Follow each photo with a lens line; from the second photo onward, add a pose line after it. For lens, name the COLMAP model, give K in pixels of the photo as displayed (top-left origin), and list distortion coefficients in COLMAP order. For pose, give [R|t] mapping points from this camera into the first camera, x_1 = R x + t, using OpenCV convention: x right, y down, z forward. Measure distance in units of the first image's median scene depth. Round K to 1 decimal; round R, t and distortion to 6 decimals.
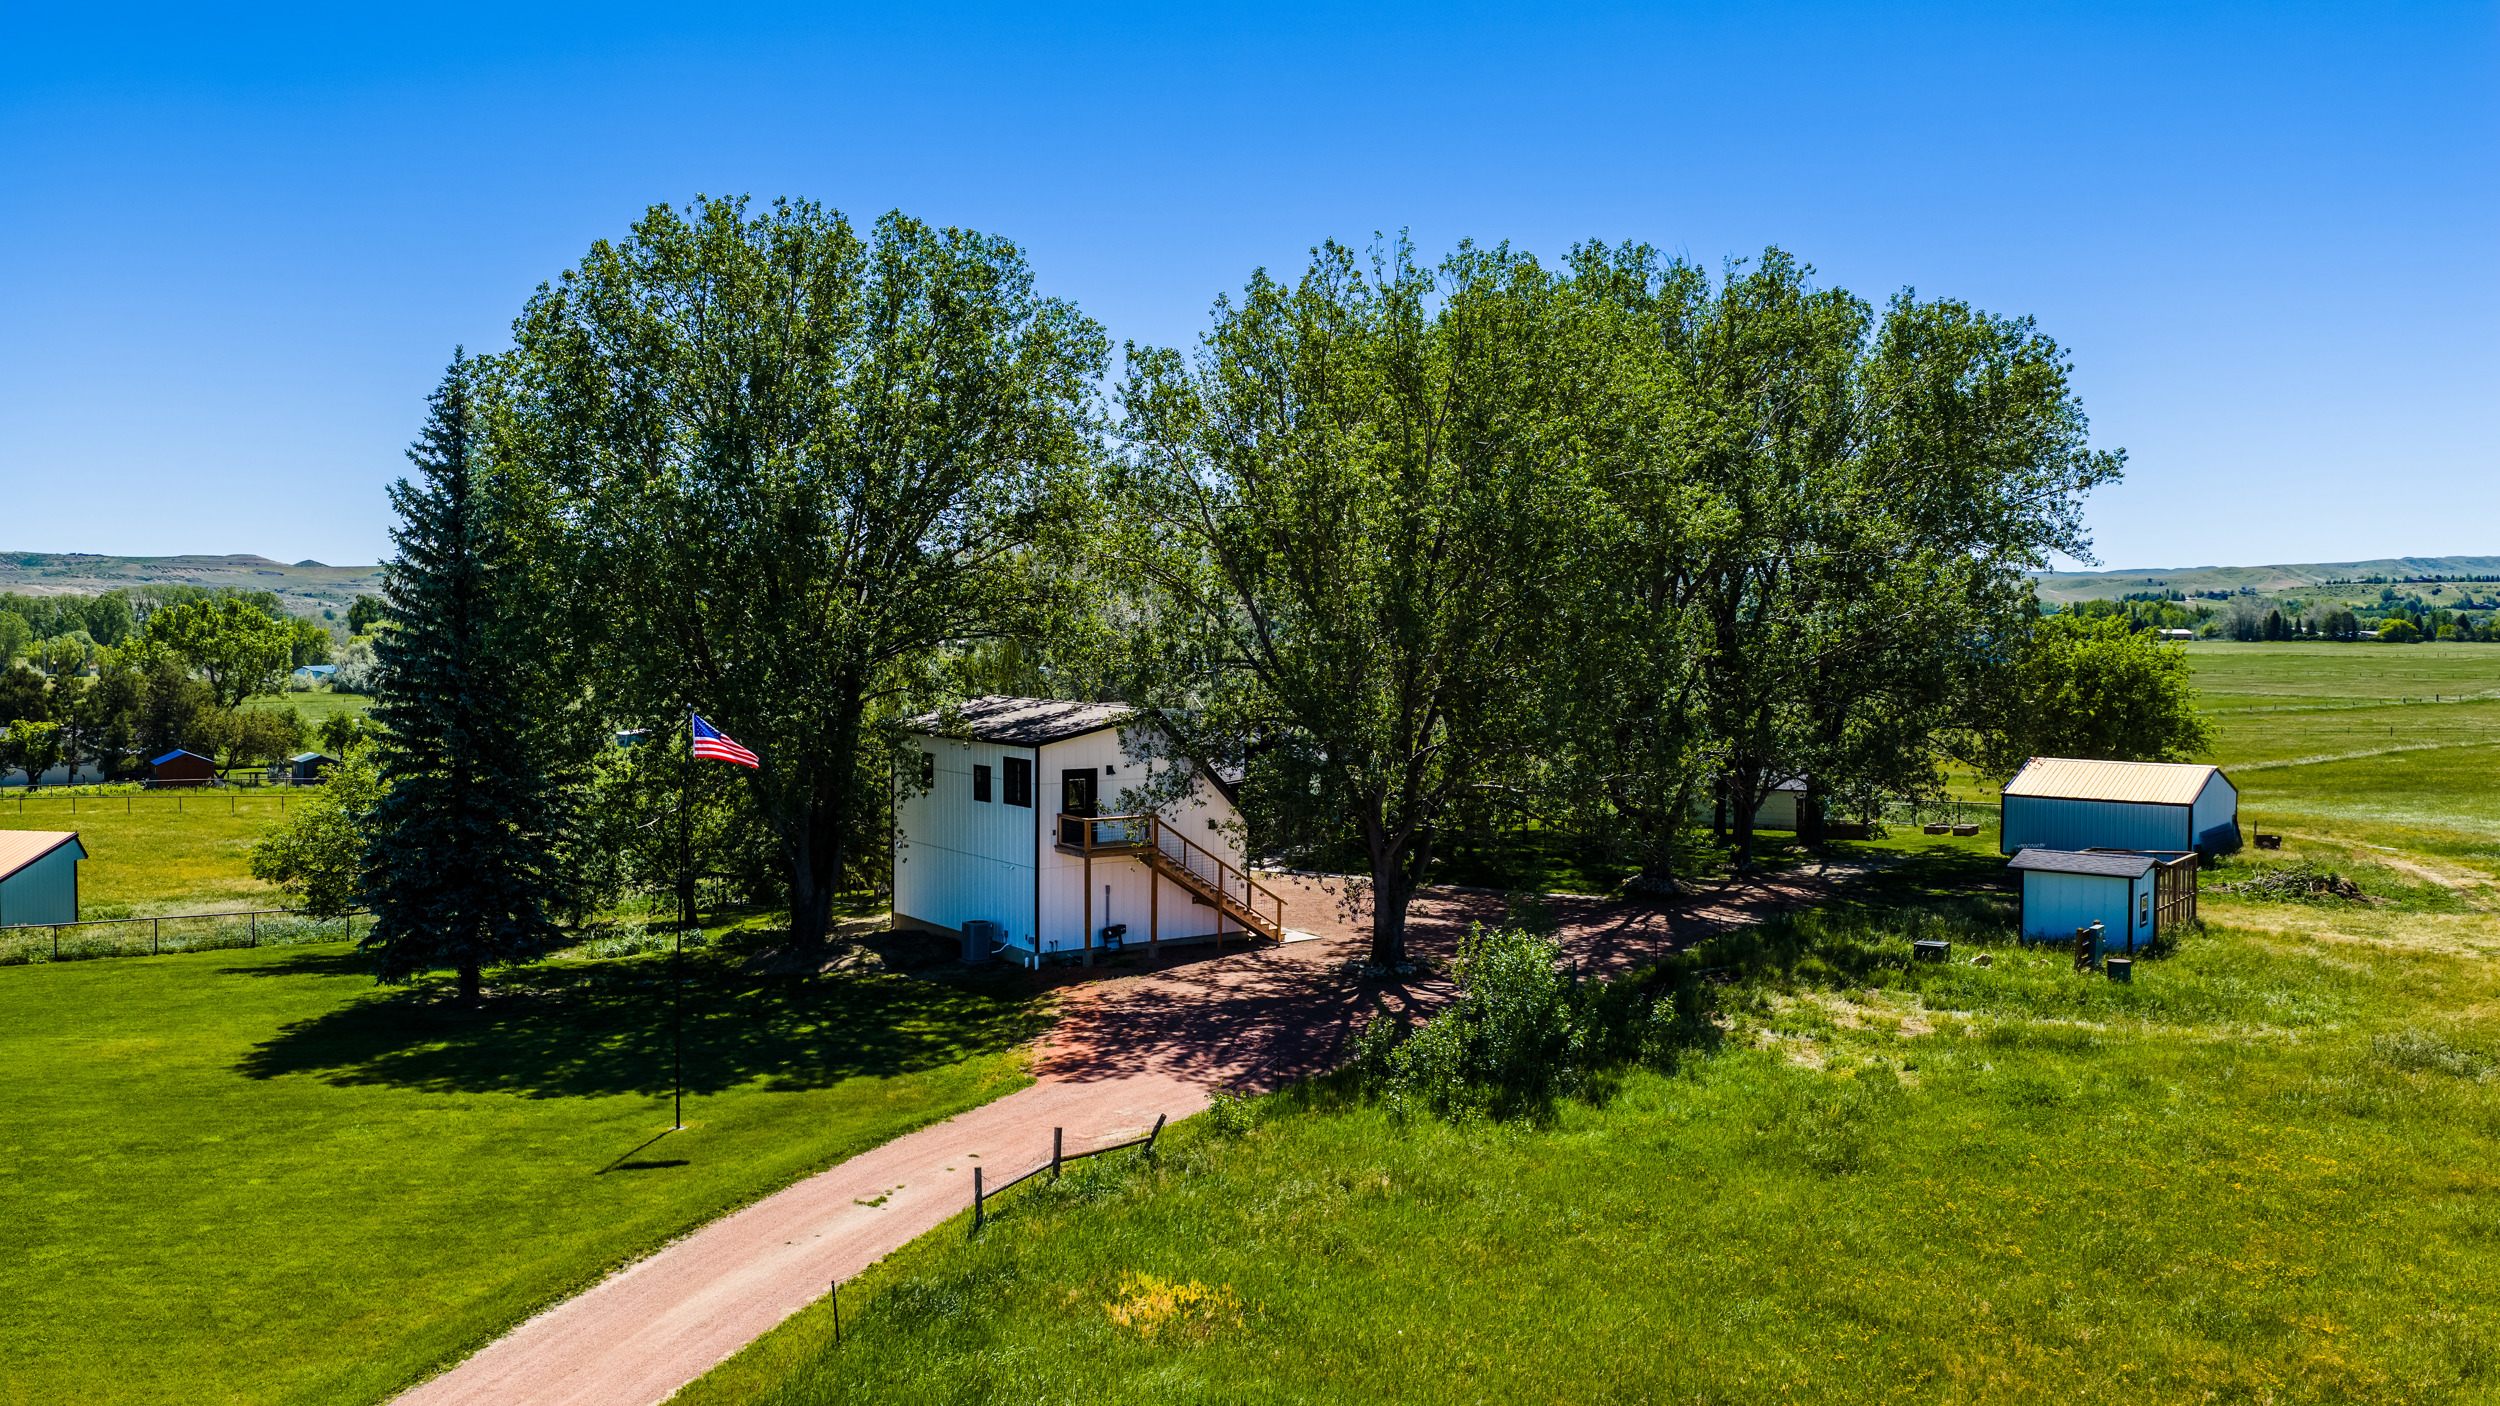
lens RADIAL K [[2088.0, 0, 1246.2], [0, 2088.0, 708.3], [0, 0, 1]] dist [0.040261, -0.070756]
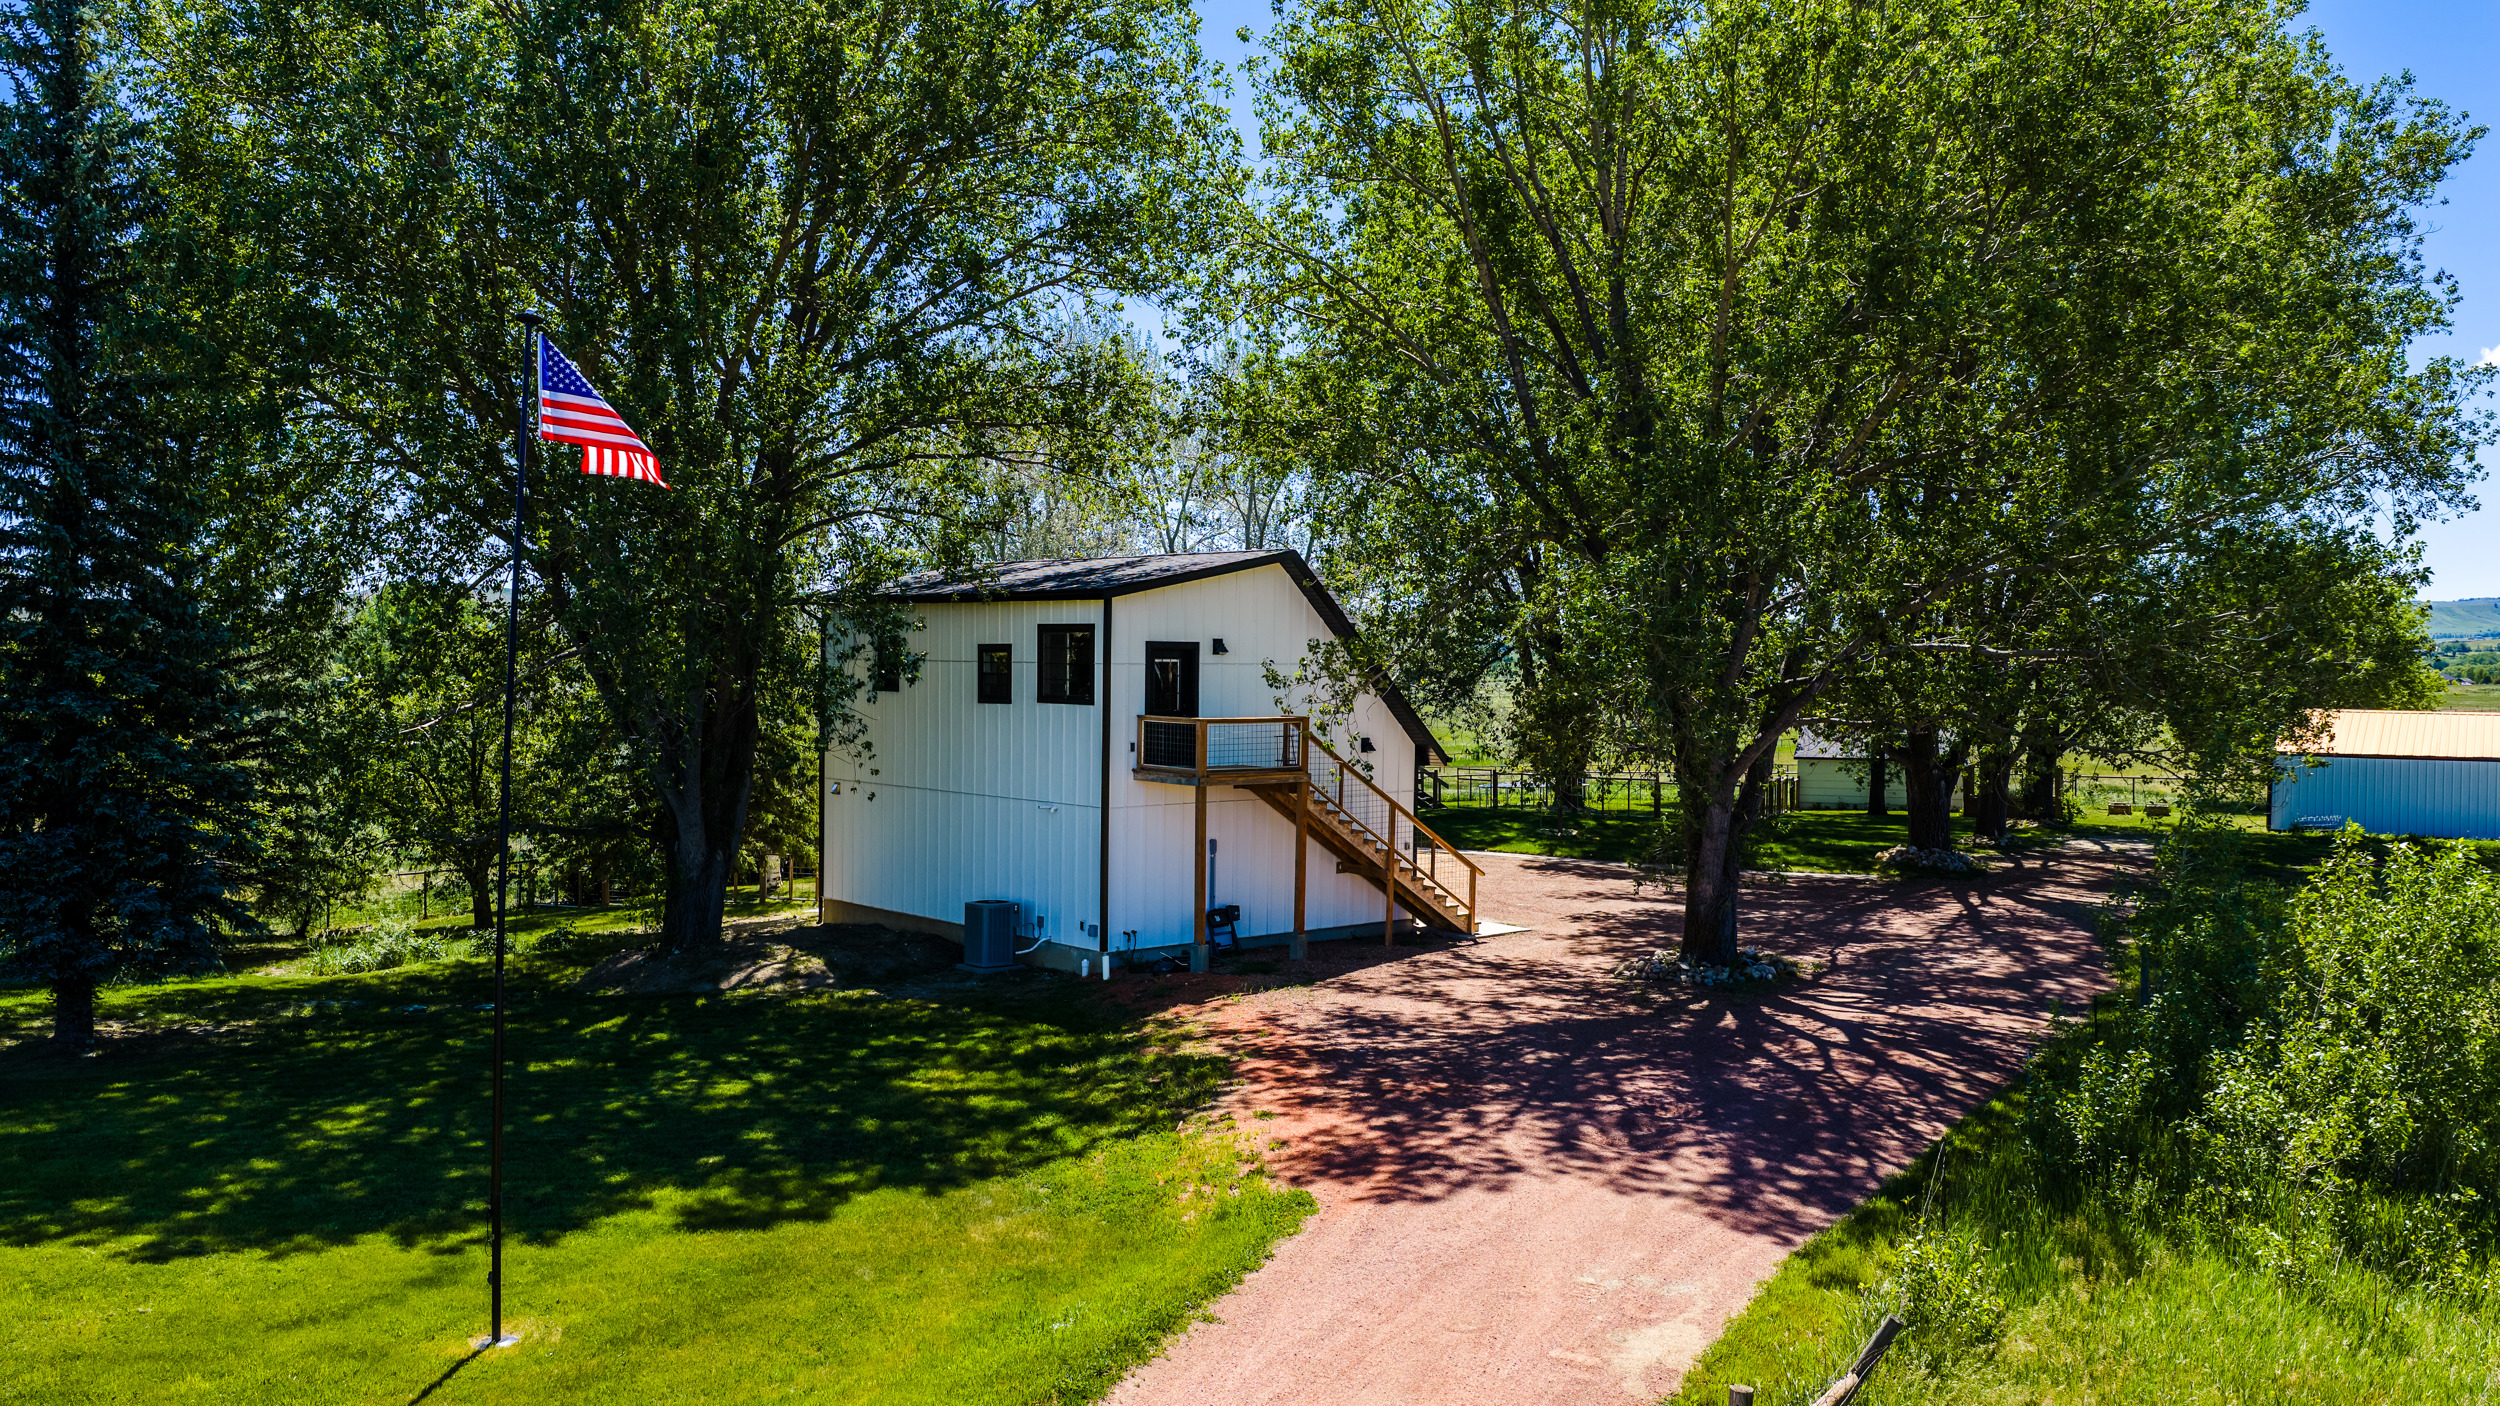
lens RADIAL K [[2088.0, 0, 1245.8], [0, 2088.0, 693.7], [0, 0, 1]] dist [0.040261, -0.070756]
pose [[0.995149, 0.004622, 0.098268, -0.118097], [-0.001810, 0.999587, -0.028686, 0.061264], [-0.098360, 0.028369, 0.994747, 0.409513]]
